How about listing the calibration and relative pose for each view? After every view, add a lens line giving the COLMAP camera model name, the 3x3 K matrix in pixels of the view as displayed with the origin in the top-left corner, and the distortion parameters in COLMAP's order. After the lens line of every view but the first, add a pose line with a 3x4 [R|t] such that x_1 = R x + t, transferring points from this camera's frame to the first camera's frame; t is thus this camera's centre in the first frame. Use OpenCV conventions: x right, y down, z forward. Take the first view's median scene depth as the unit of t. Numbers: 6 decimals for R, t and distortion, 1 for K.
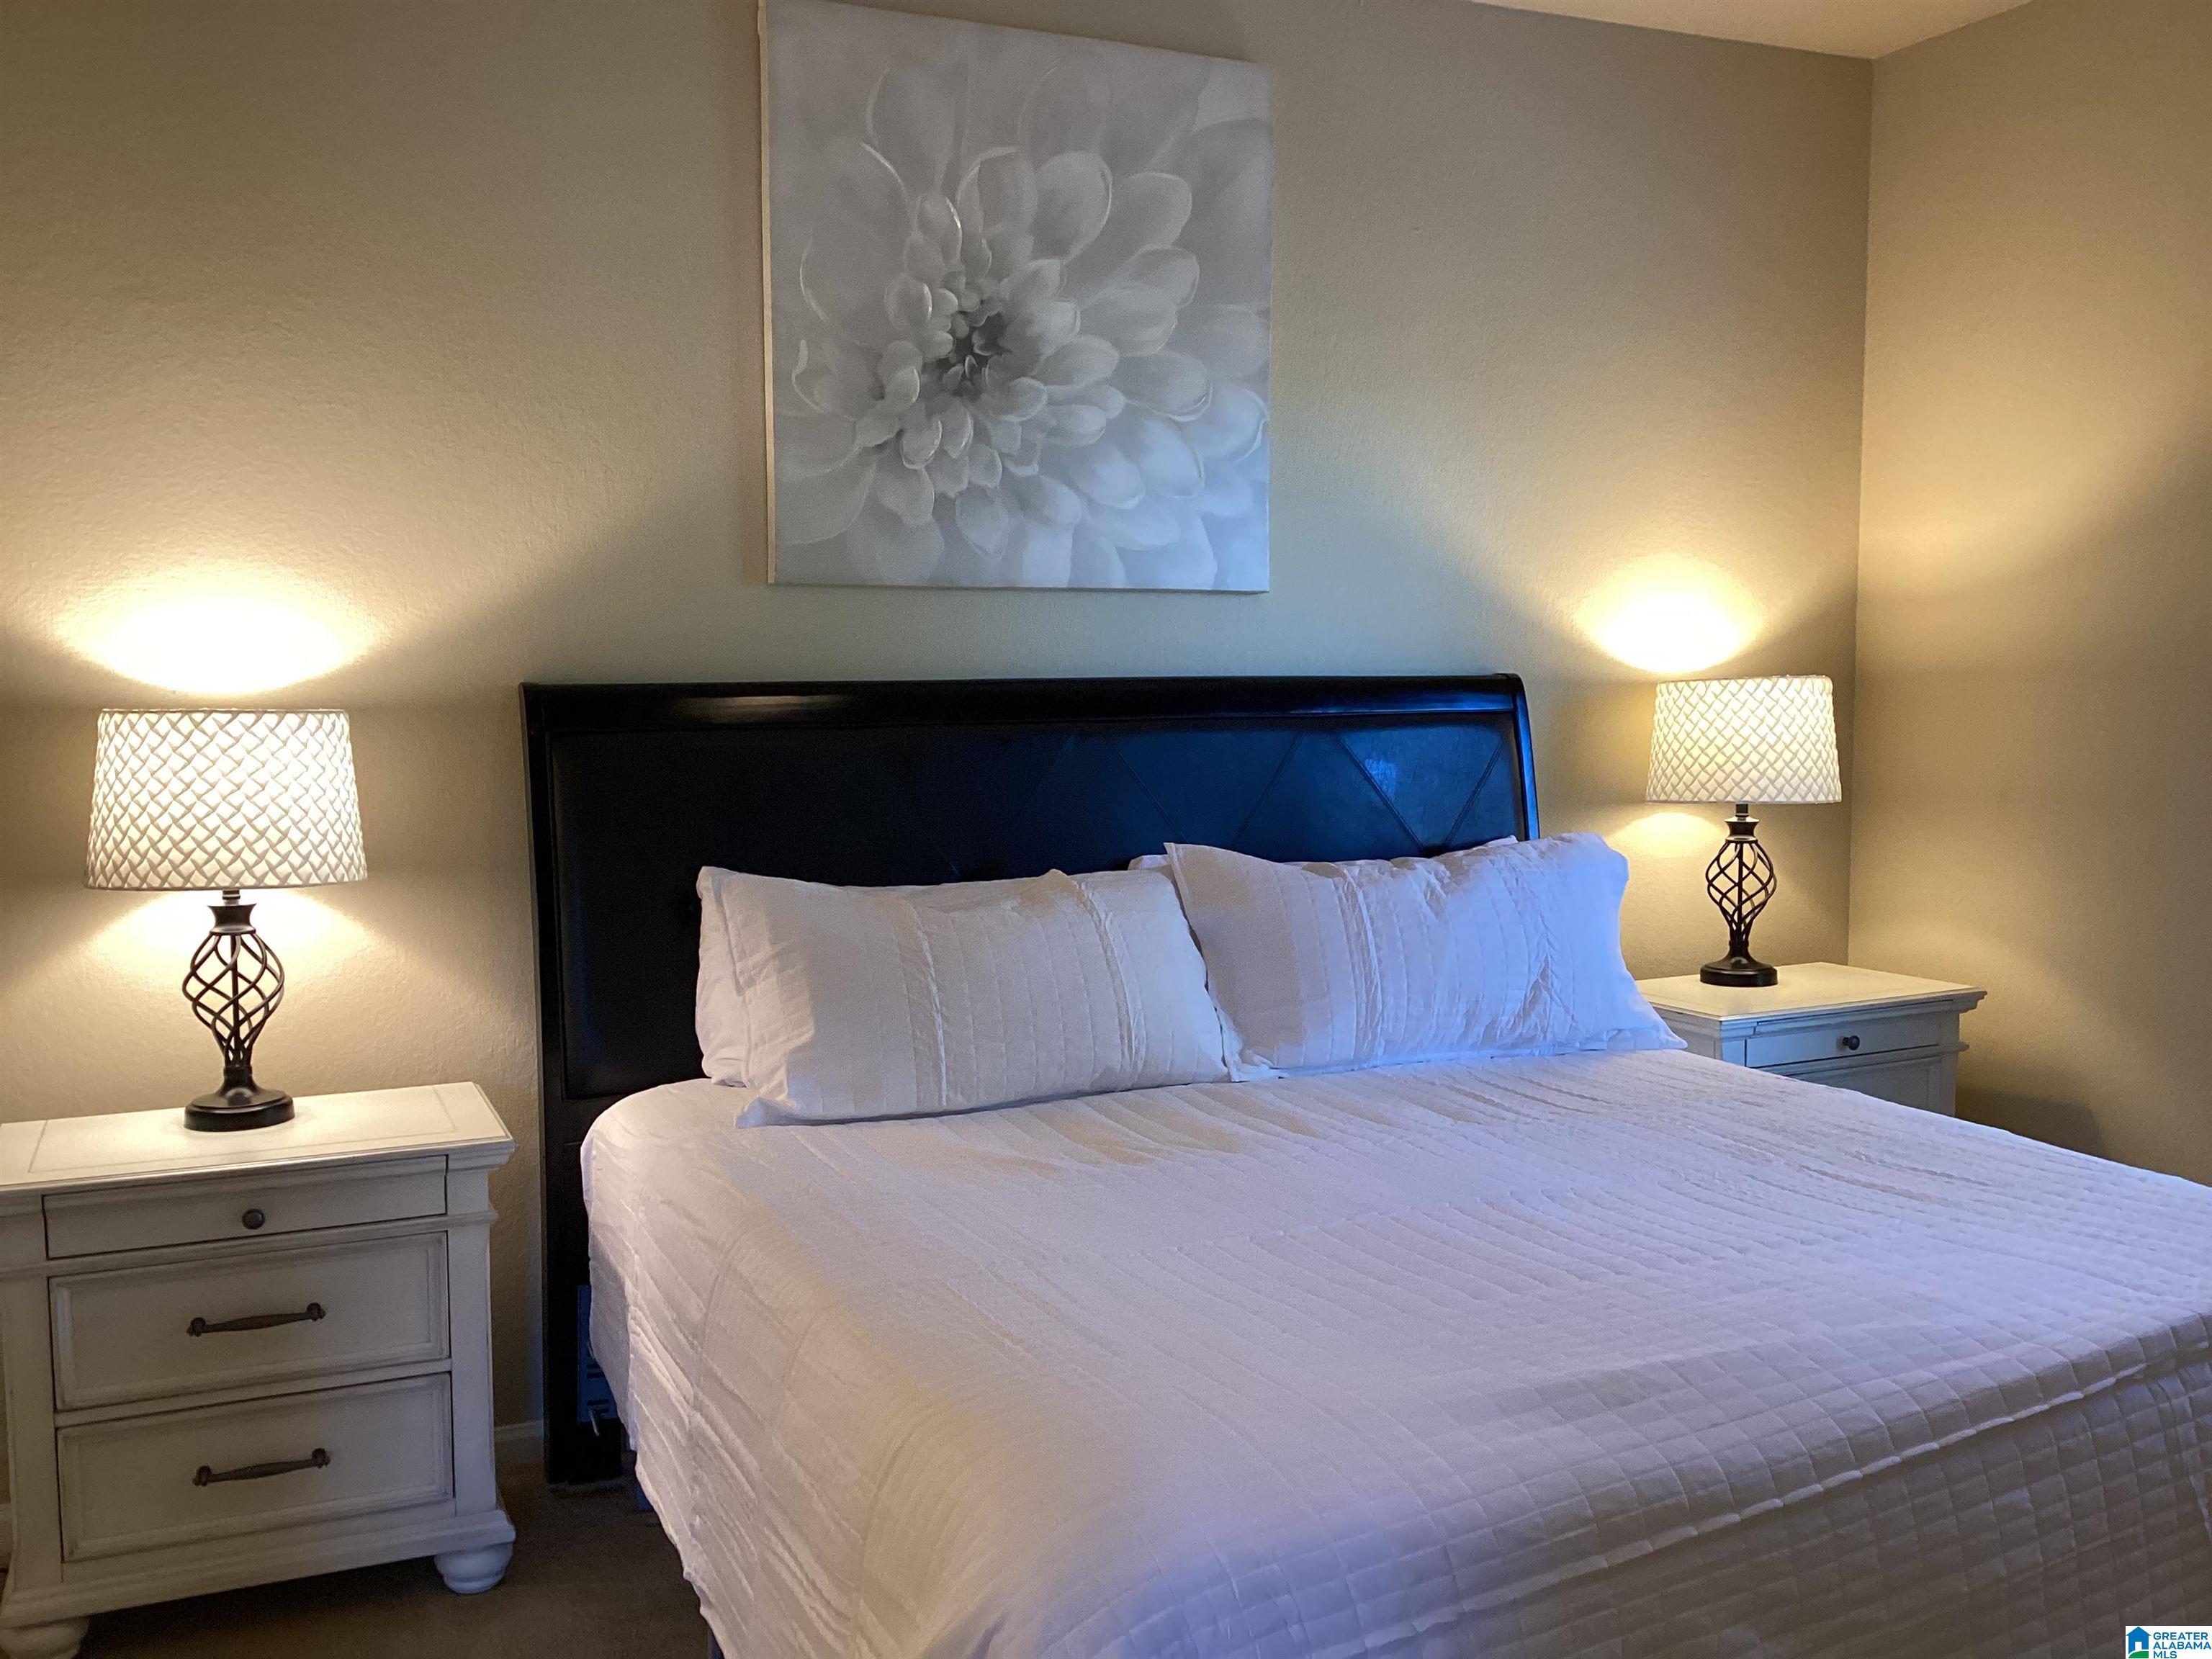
lens RADIAL K [[1994.3, 0, 1108.2], [0, 1994.3, 839.6], [0, 0, 1]] dist [0.061797, -0.114294]
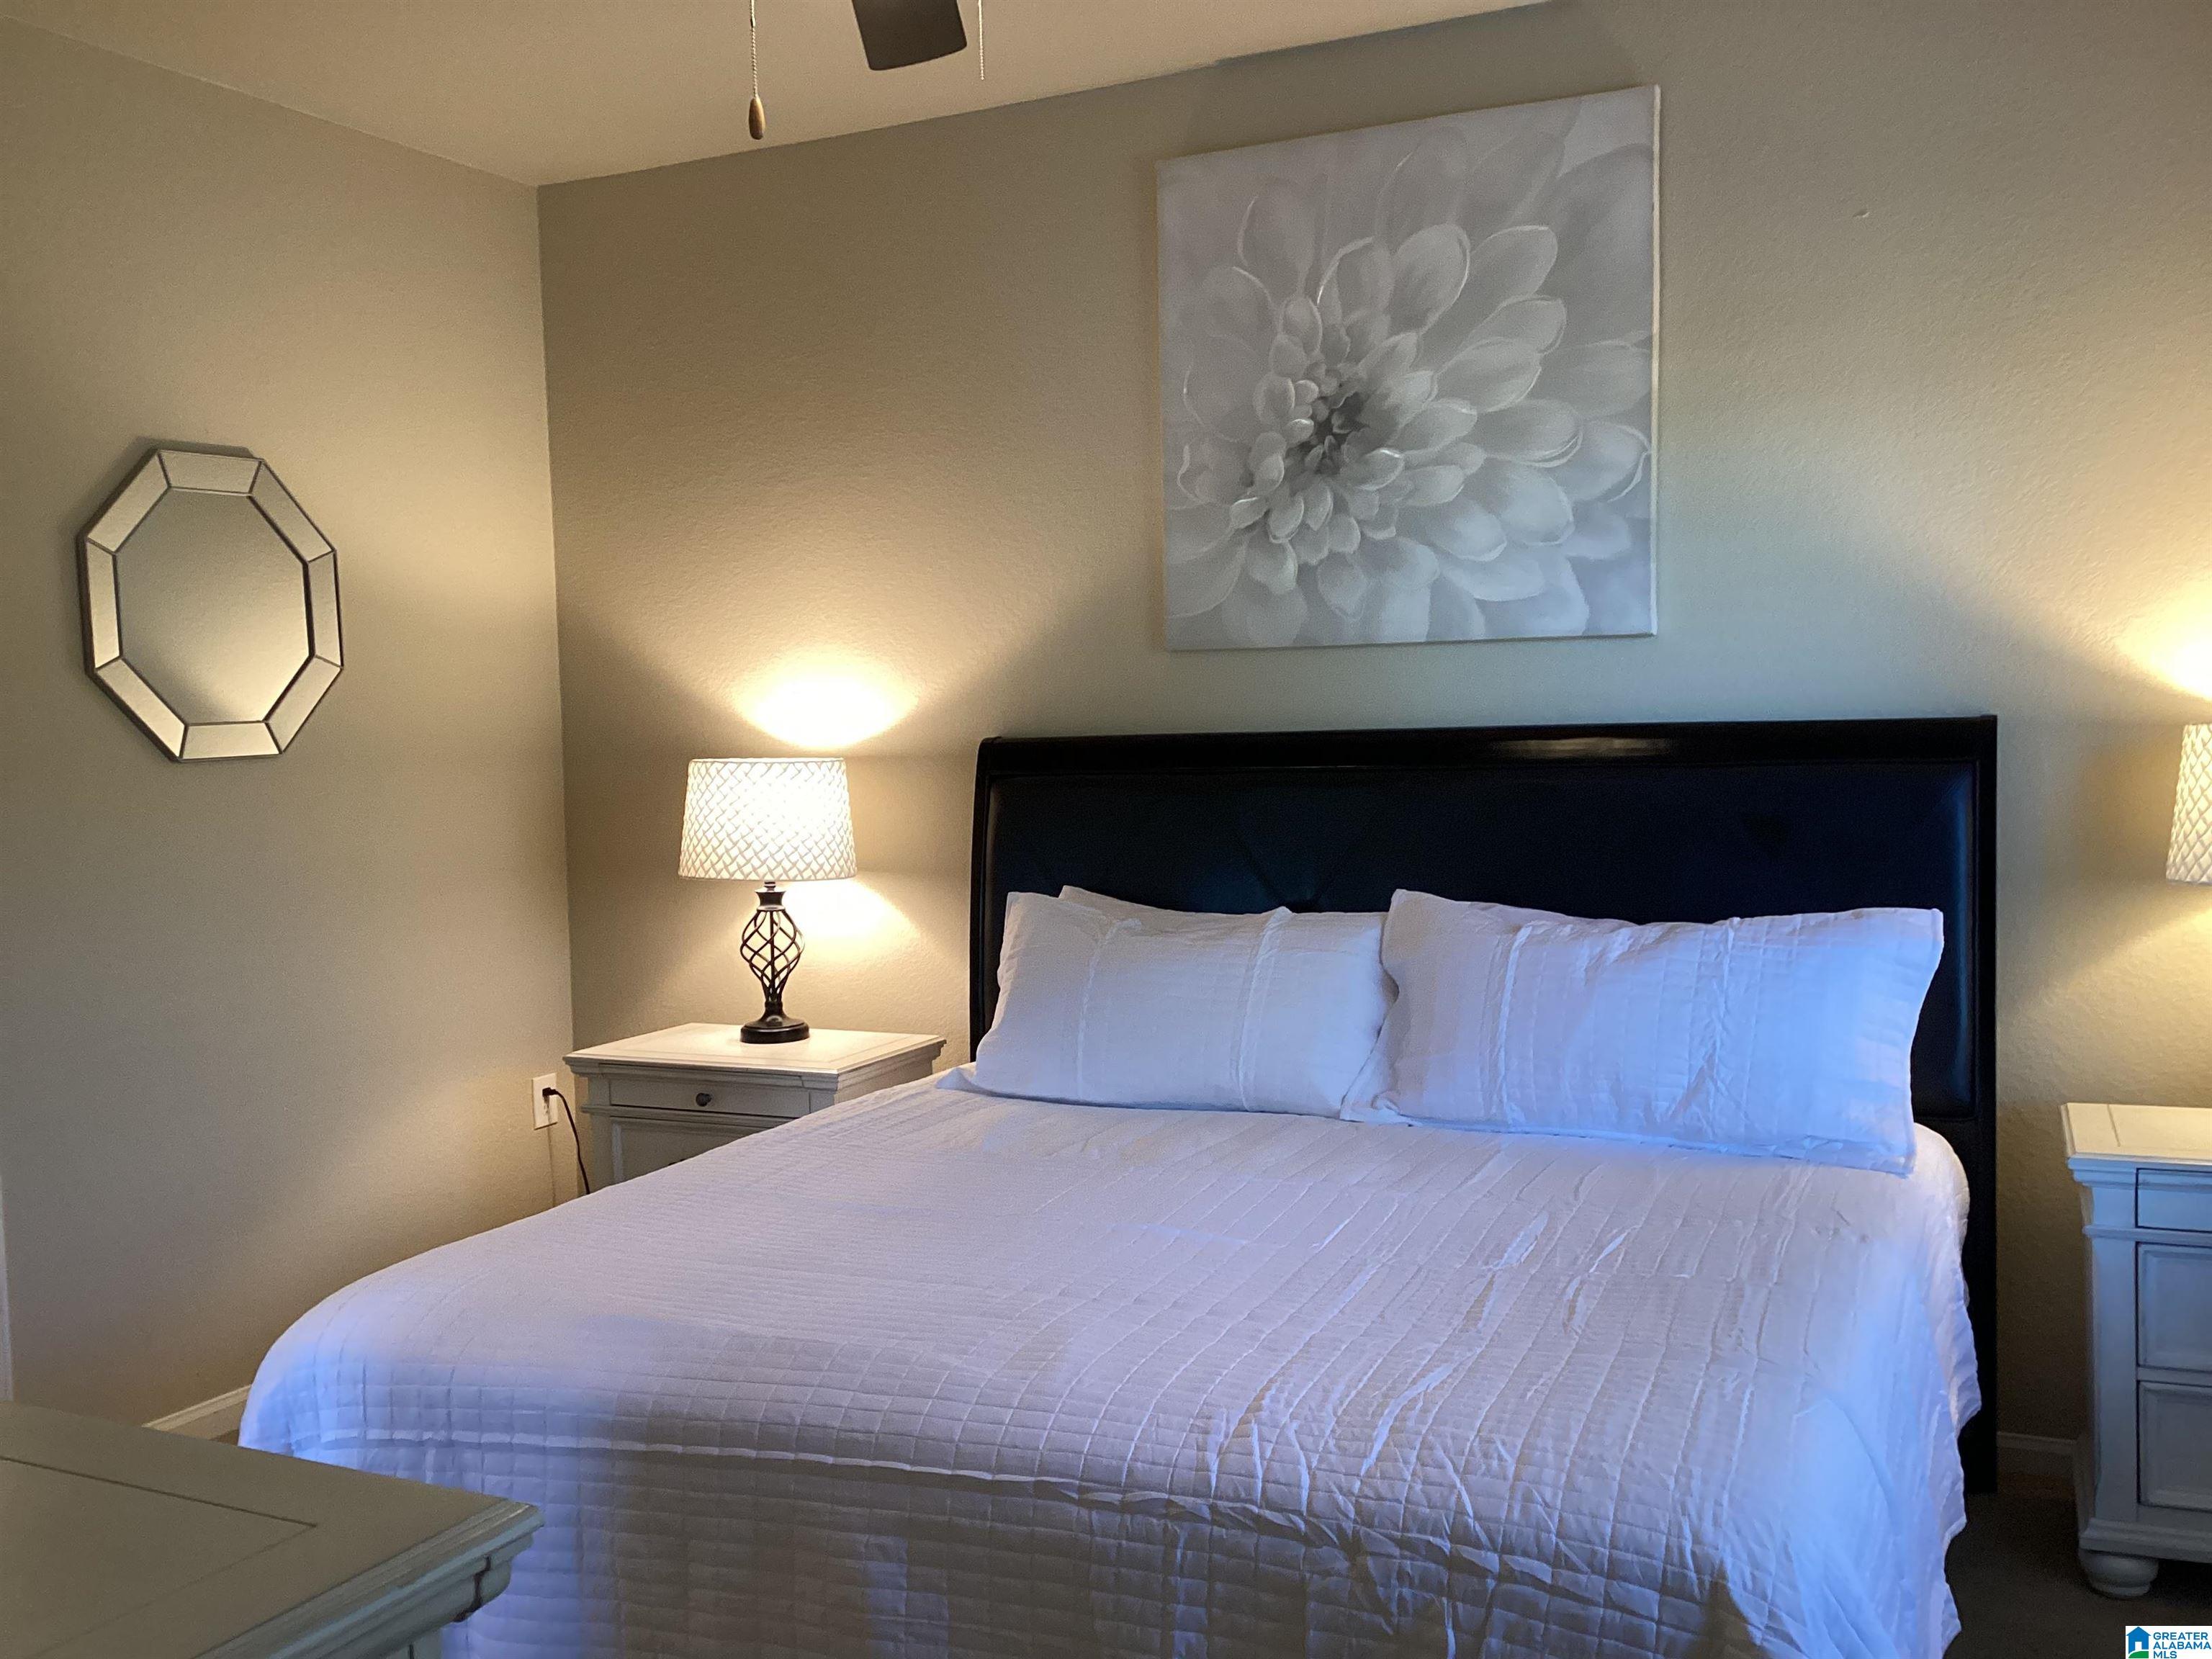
lens RADIAL K [[1994.3, 0, 1100.3], [0, 1994.3, 821.1], [0, 0, 1]] dist [0.061797, -0.114294]
pose [[0.636648, 0.033771, -0.770415, 0.709205], [-0.041194, 0.999104, 0.009754, -0.036186], [0.770054, 0.025527, 0.637468, 0.209778]]
